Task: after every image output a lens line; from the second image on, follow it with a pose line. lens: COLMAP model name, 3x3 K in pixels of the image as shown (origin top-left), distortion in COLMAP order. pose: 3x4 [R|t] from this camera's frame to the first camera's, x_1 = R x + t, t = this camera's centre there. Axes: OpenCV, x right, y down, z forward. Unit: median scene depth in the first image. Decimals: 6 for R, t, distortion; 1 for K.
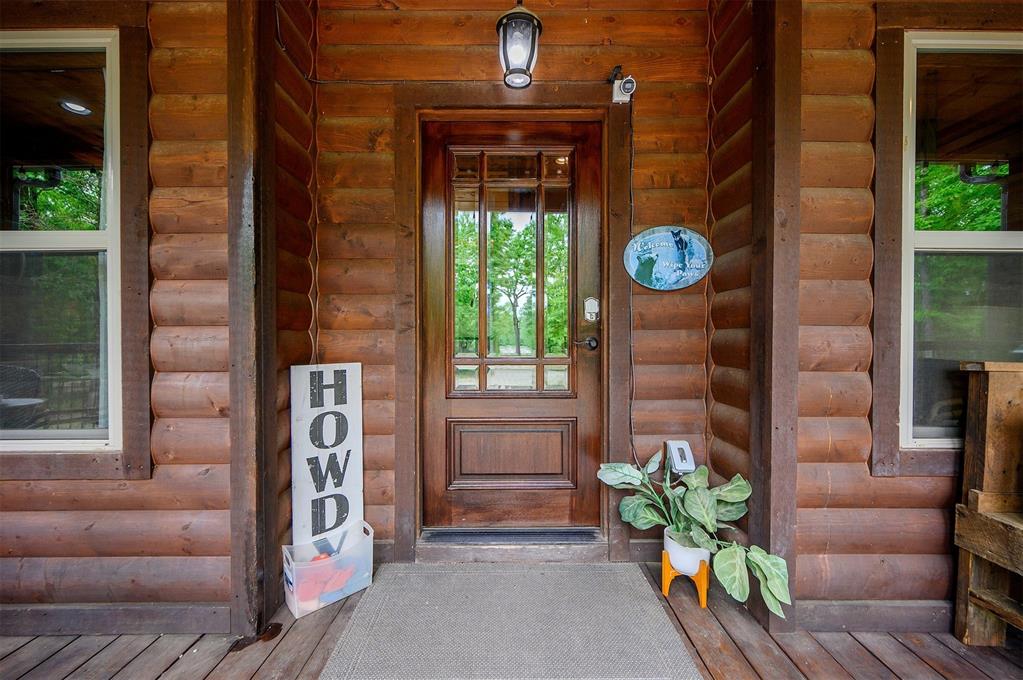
lens RADIAL K [[413.0, 0, 511.7], [0, 413.0, 335.6], [0, 0, 1]] dist [0.001404, 0.000130]
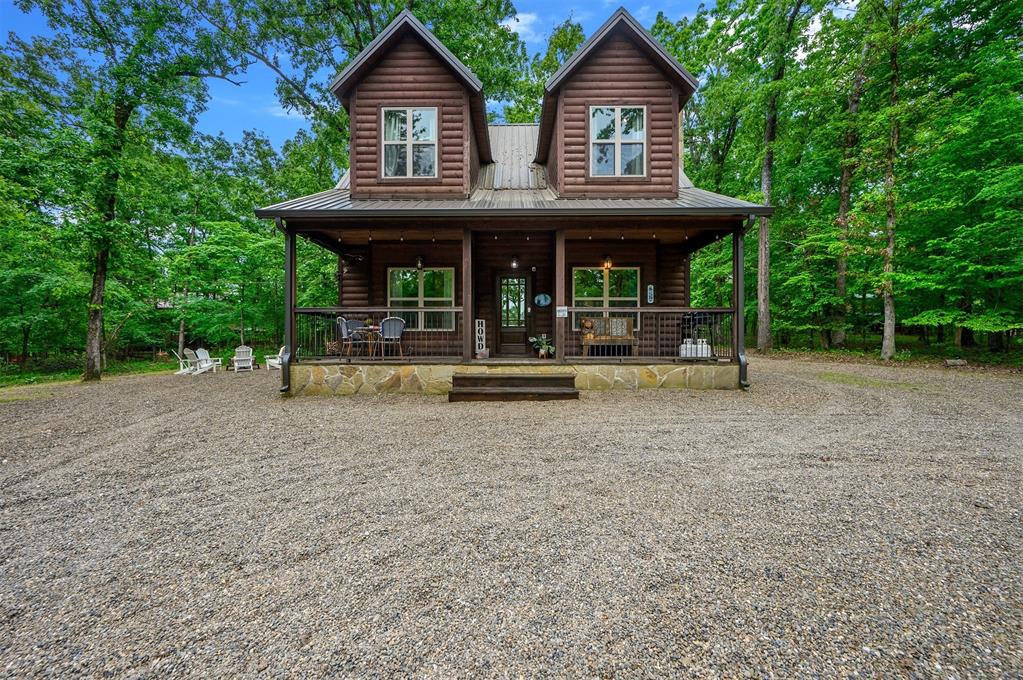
lens RADIAL K [[407.4, 0, 511.5], [0, 407.4, 340.0], [0, 0, 1]] dist [0.000109, 0.000135]
pose [[0.999901, 0.000087, -0.014064, 0.056295], [-0.000057, 0.999998, 0.002174, 0.338811], [0.014065, -0.002173, 0.999899, -4.594696]]
